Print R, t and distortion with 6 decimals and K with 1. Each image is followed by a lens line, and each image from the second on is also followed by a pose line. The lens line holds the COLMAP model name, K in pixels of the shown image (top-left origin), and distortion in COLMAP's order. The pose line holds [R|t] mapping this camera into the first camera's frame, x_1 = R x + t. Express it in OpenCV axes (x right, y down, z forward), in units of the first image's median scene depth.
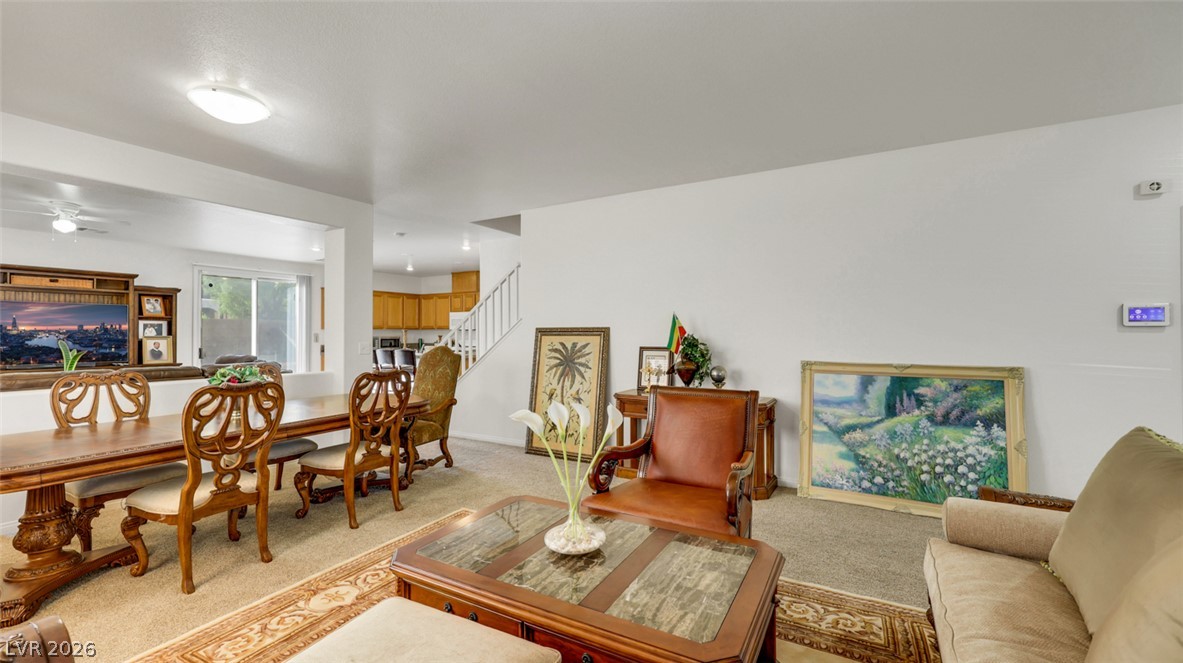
lens RADIAL K [[477.0, 0, 625.2], [0, 477.0, 329.7], [0, 0, 1]] dist [-0.004593, -0.000622]
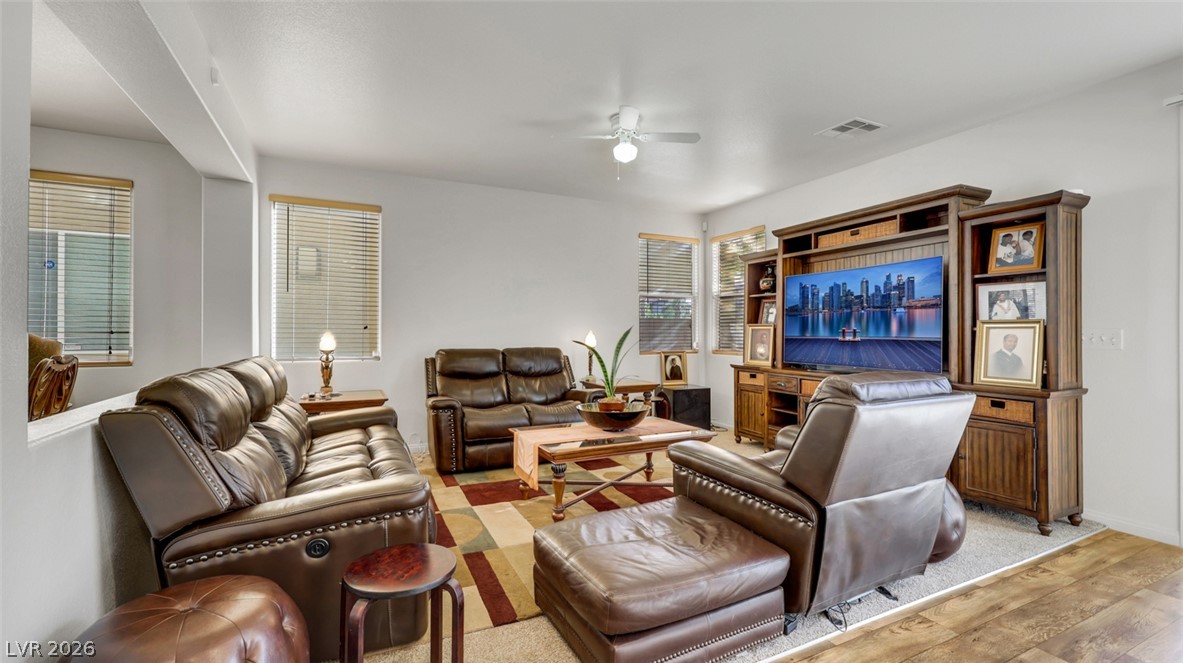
lens RADIAL K [[477.0, 0, 571.6], [0, 477.0, 324.0], [0, 0, 1]] dist [-0.004593, -0.000622]
pose [[-0.608255, -0.005415, -0.793723, -0.462910], [0.013573, 0.999760, -0.017222, 0.019986], [0.793626, -0.021248, -0.608035, 1.025601]]
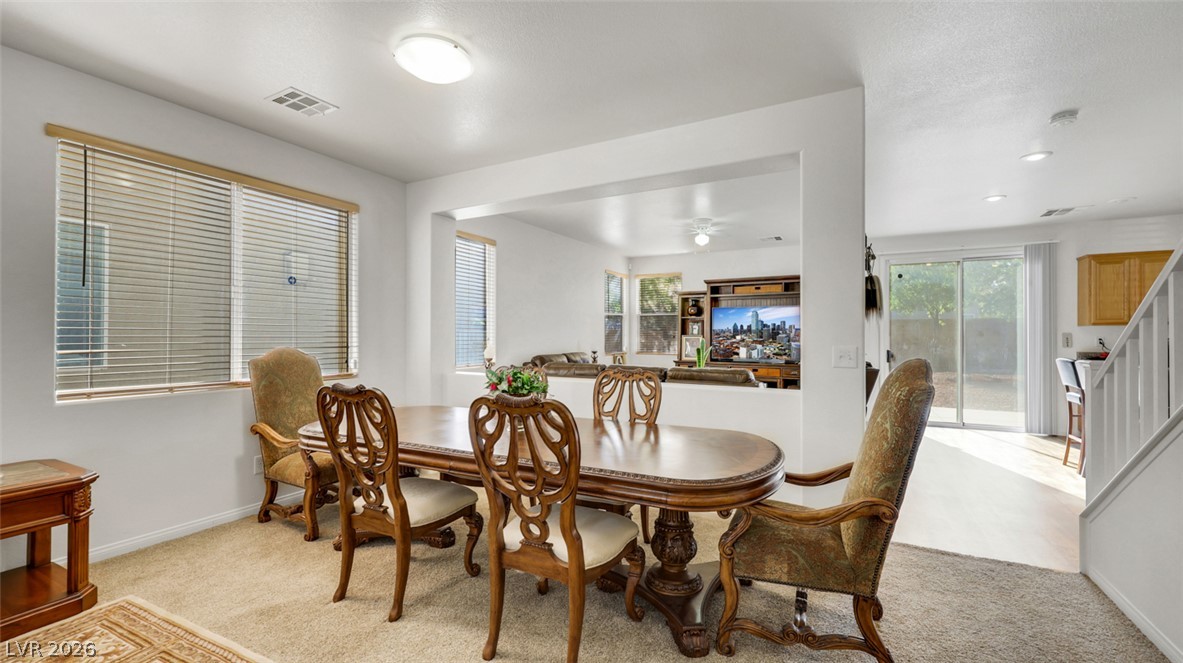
lens RADIAL K [[477.0, 0, 561.3], [0, 477.0, 331.3], [0, 0, 1]] dist [-0.004593, -0.000622]
pose [[-0.034379, -0.002204, -0.999406, -0.015832], [0.010043, 0.999946, -0.002551, 0.000824], [0.999358, -0.010124, -0.034355, 0.526650]]
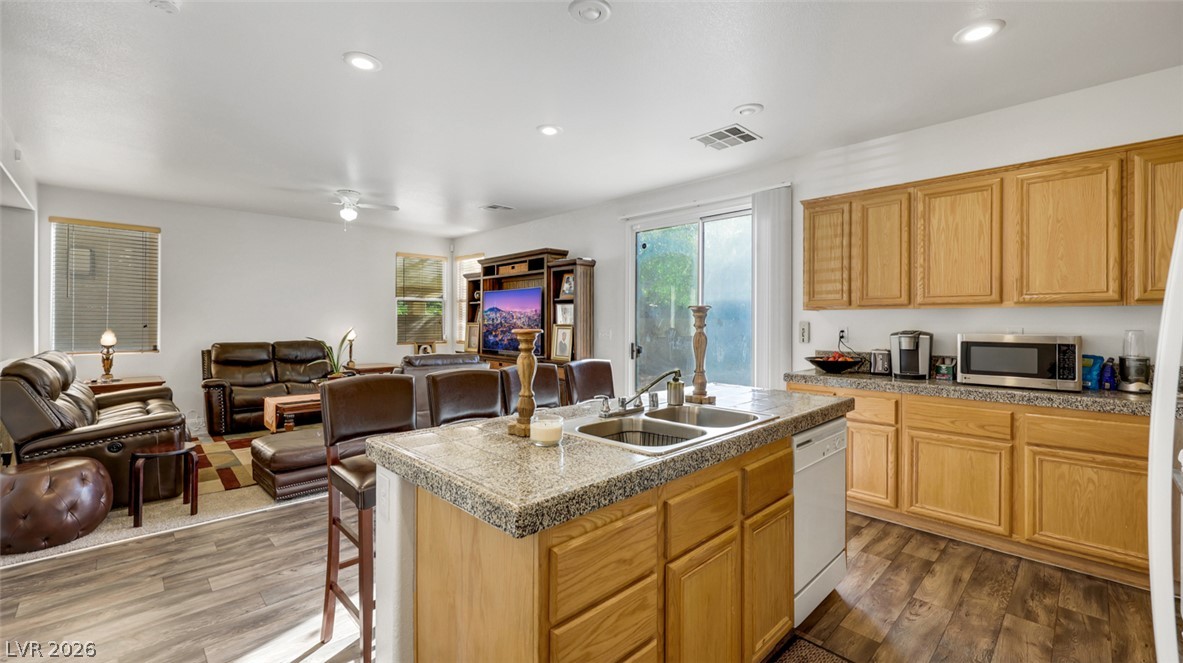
lens RADIAL K [[477.0, 0, 557.5], [0, 477.0, 315.2], [0, 0, 1]] dist [-0.004593, -0.000622]
pose [[-0.340886, -0.003237, -0.940099, -0.280493], [0.011967, 0.999898, -0.007782, 0.004727], [0.940028, -0.013903, -0.340813, 1.354923]]
